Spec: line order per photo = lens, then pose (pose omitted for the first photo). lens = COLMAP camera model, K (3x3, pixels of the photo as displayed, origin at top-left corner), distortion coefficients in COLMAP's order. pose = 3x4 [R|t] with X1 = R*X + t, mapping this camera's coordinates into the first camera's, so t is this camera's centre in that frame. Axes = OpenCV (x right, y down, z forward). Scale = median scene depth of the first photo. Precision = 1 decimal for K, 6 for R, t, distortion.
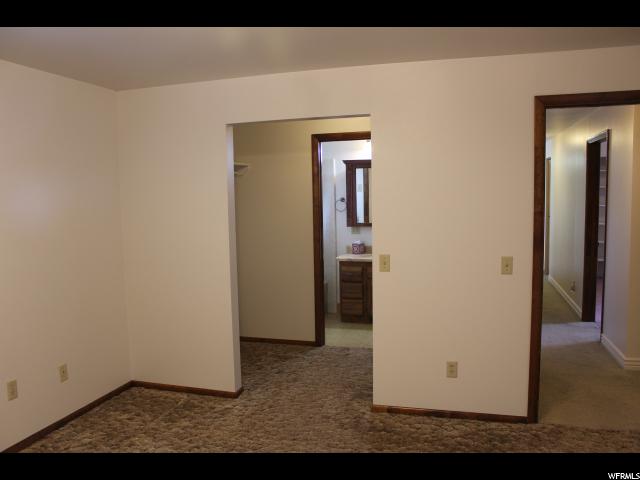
lens RADIAL K [[541.9, 0, 320.1], [0, 541.9, 240.3], [0, 0, 1]] dist [-0.055329, 0.008791]
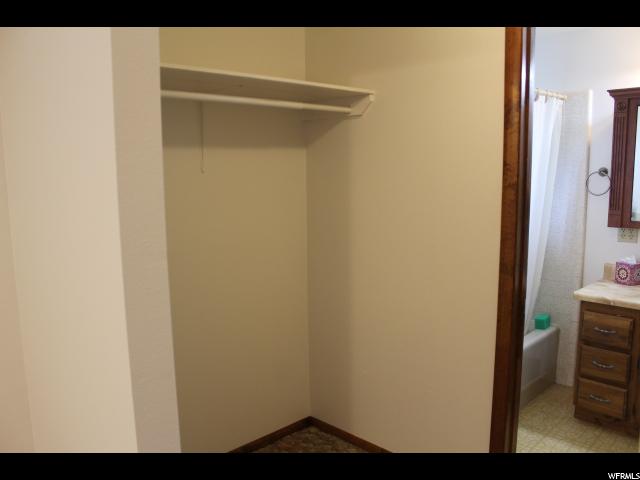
lens RADIAL K [[541.9, 0, 319.6], [0, 541.9, 240.5], [0, 0, 1]] dist [-0.055329, 0.008791]
pose [[0.882794, 0.078444, -0.463165, 0.043961], [-0.050724, 0.996112, 0.072025, -0.034741], [0.467014, -0.040090, 0.883340, 0.447311]]
